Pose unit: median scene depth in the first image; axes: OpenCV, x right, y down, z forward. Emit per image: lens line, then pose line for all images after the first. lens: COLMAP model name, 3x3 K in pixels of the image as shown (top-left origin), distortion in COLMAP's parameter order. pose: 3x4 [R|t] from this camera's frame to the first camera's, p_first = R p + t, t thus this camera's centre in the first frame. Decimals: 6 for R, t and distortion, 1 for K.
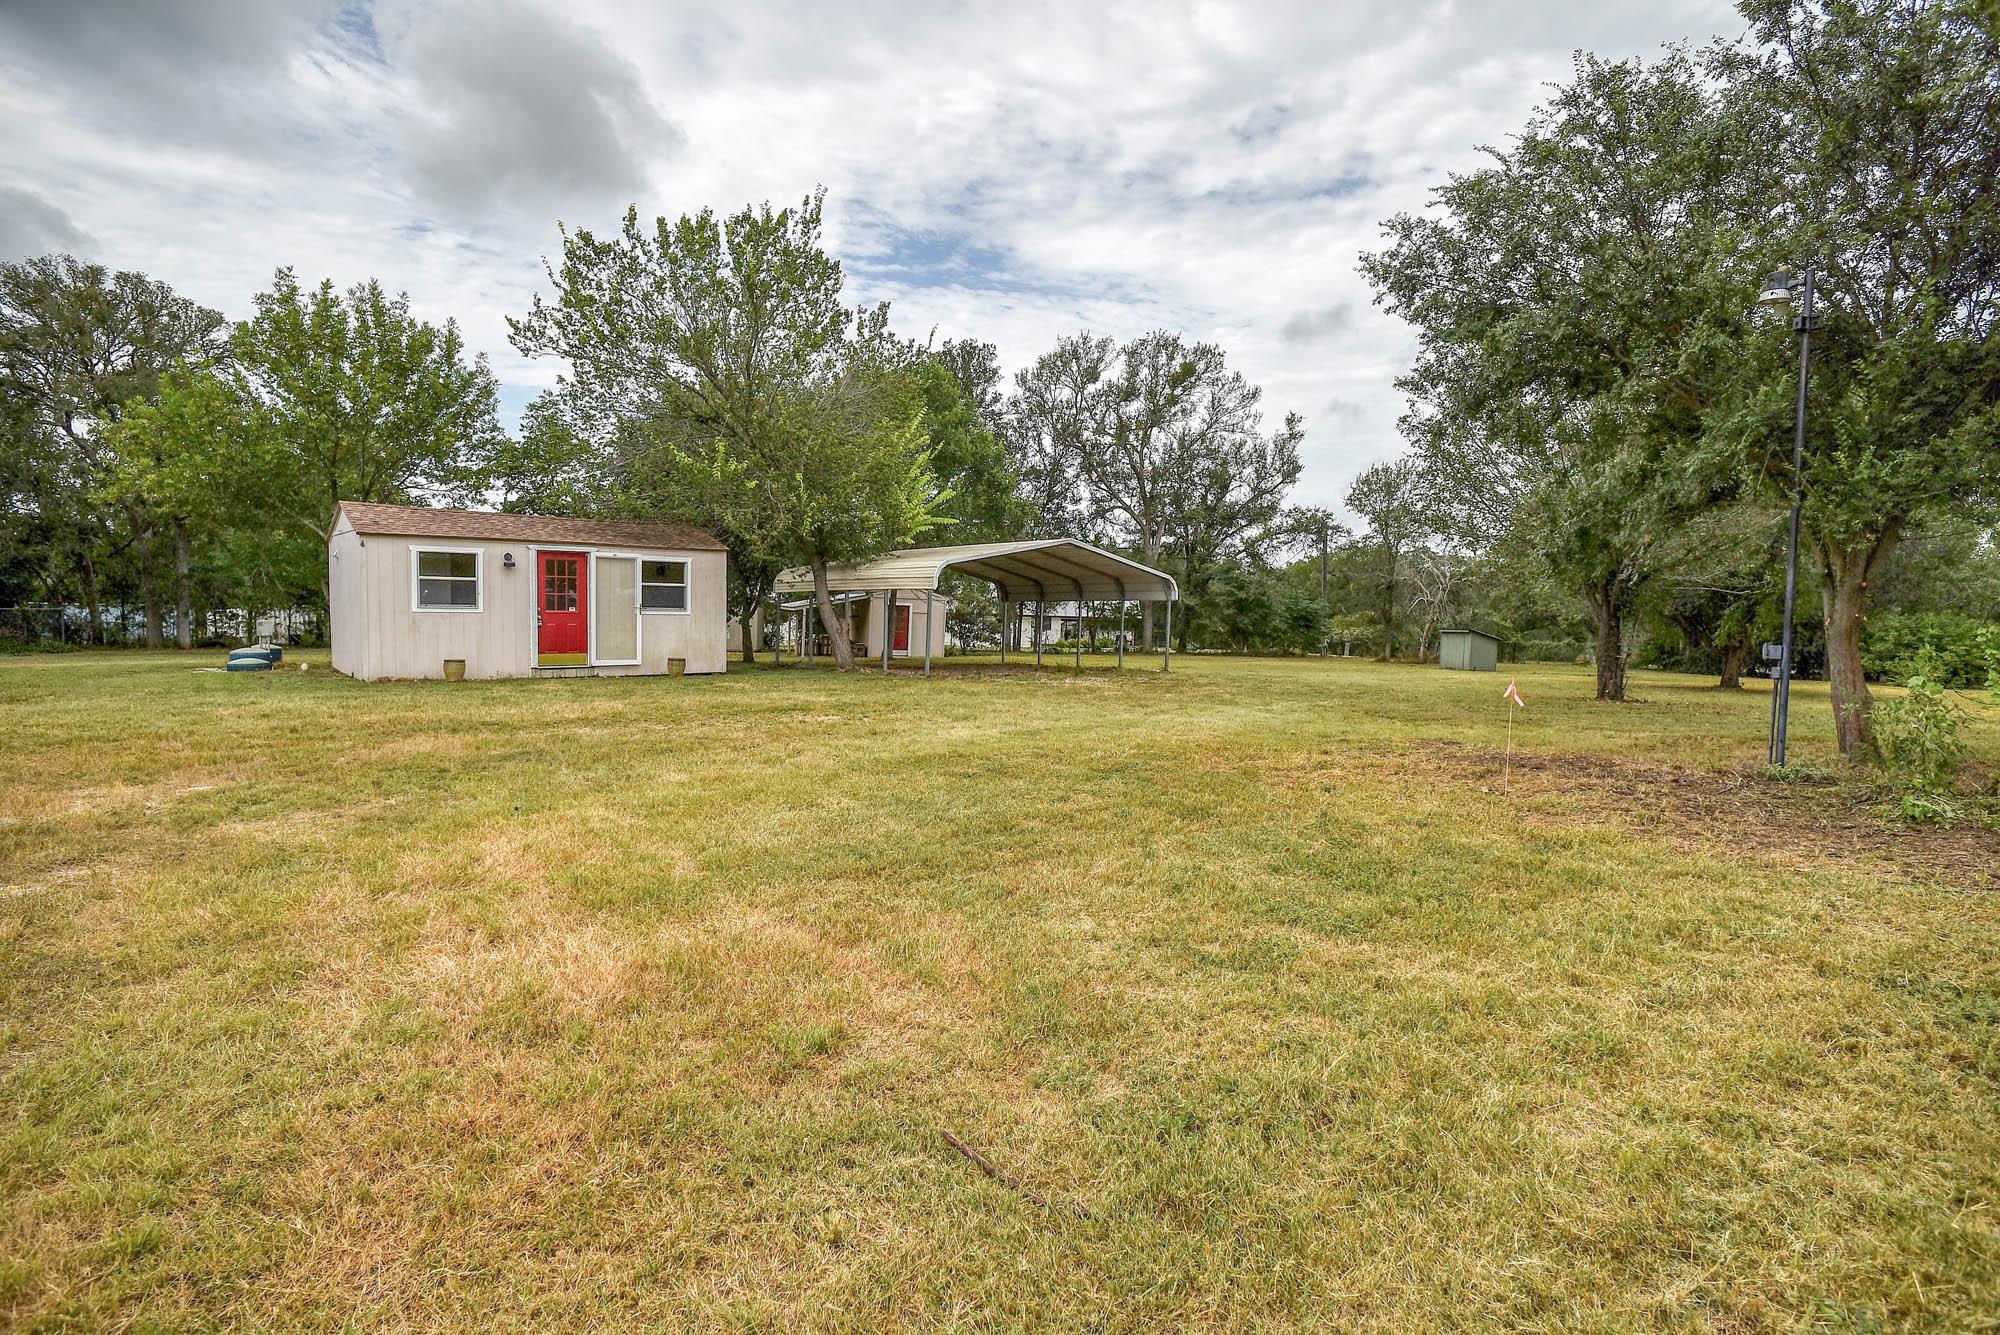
lens RADIAL K [[1093.2, 0, 1000.0], [0, 1093.2, 667.5], [0, 0, 1]] dist [-0.052872, 0.073948]
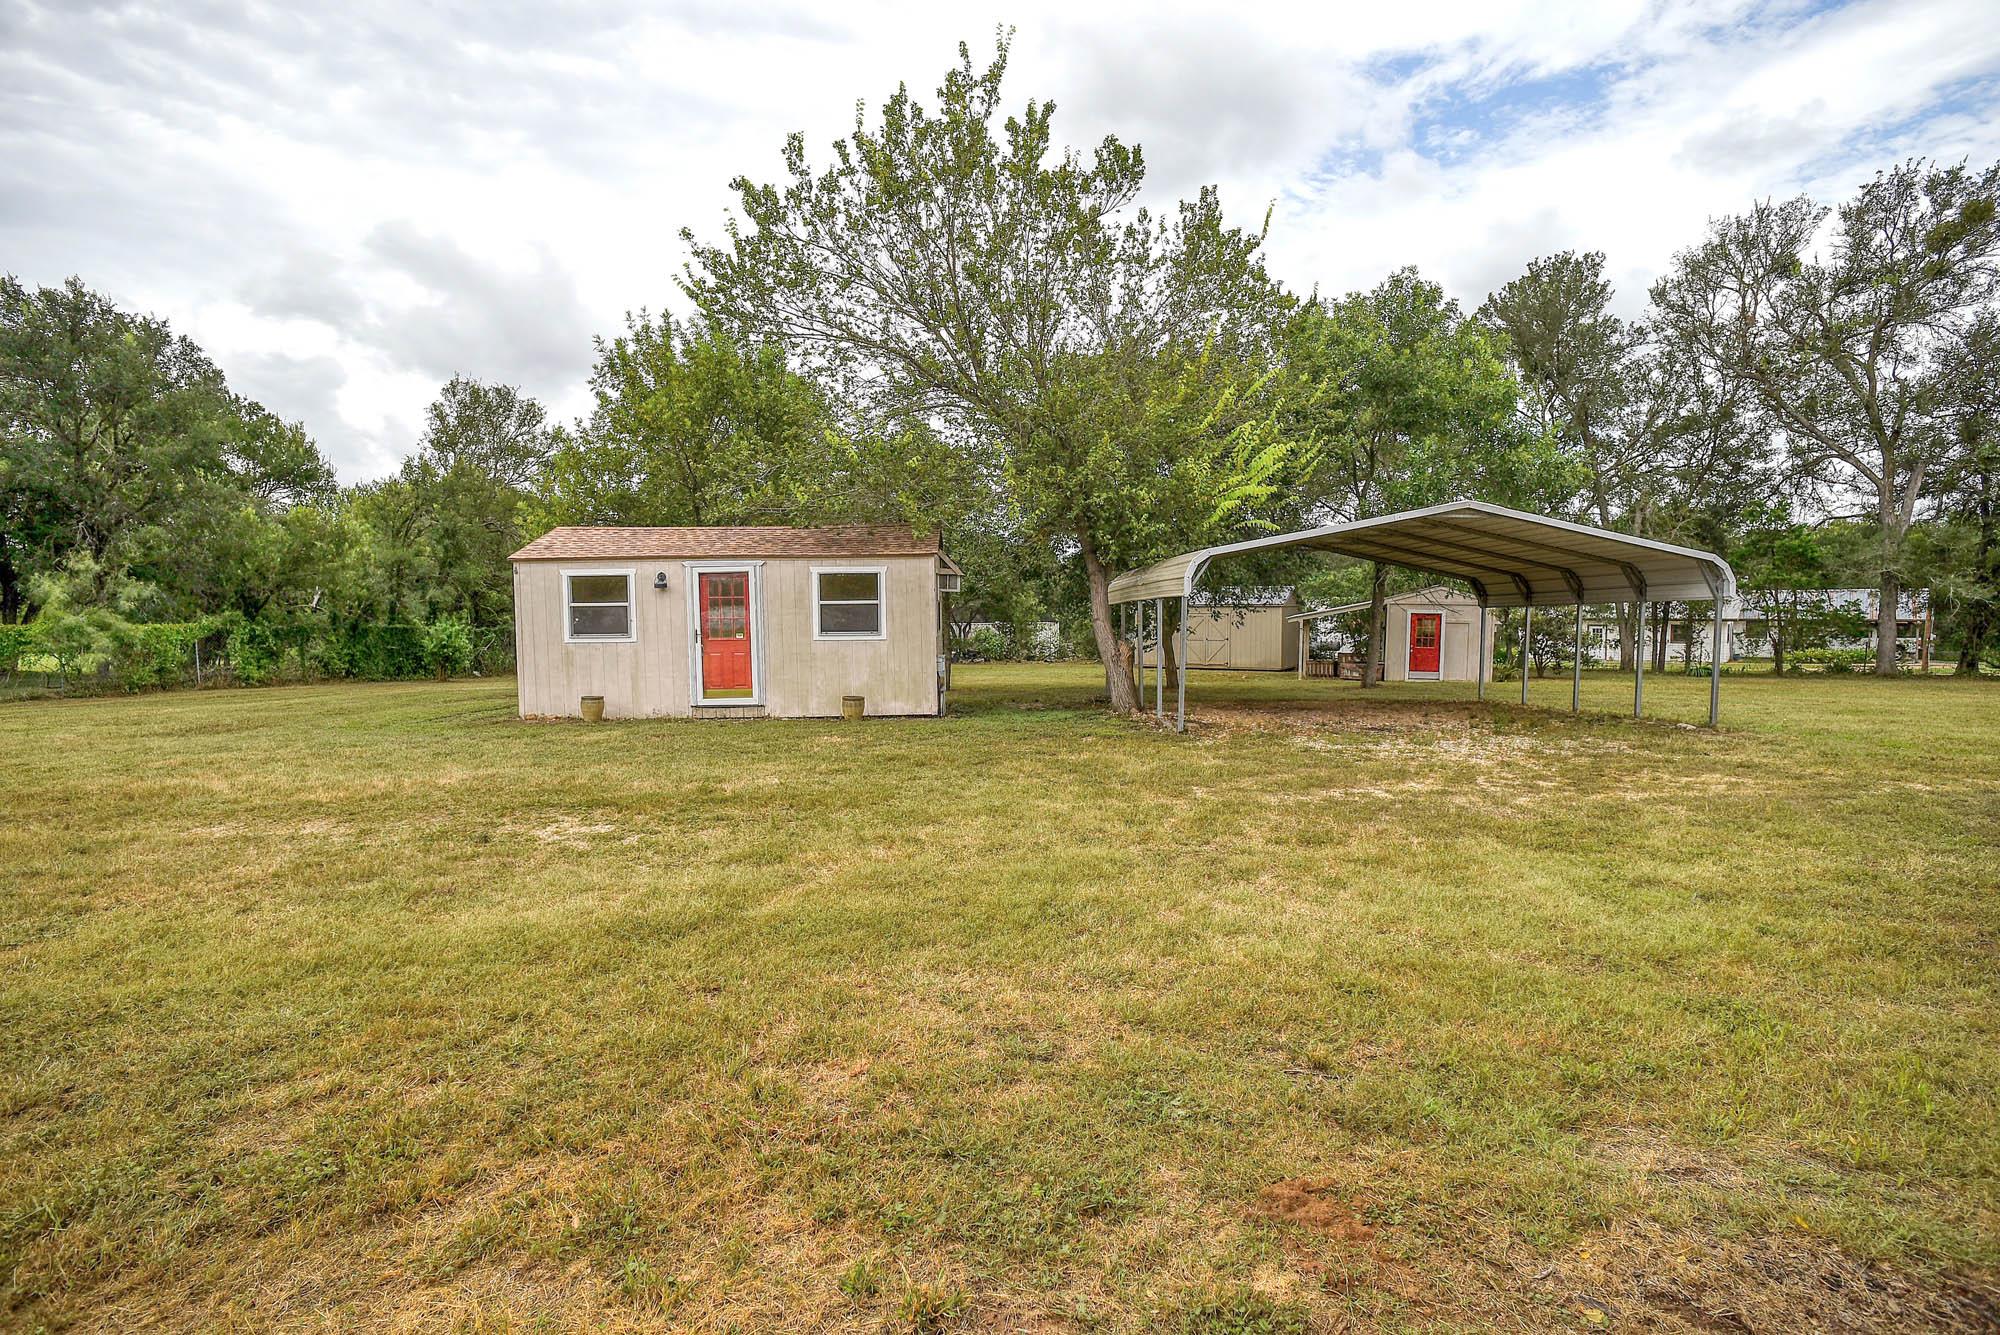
lens RADIAL K [[1093.2, 0, 1000.0], [0, 1093.2, 667.5], [0, 0, 1]] dist [-0.052872, 0.073948]
pose [[0.802741, 0.005598, -0.596301, 0.183027], [-0.010300, 0.999937, -0.004480, -0.019282], [0.596238, 0.009738, 0.802748, 0.311194]]
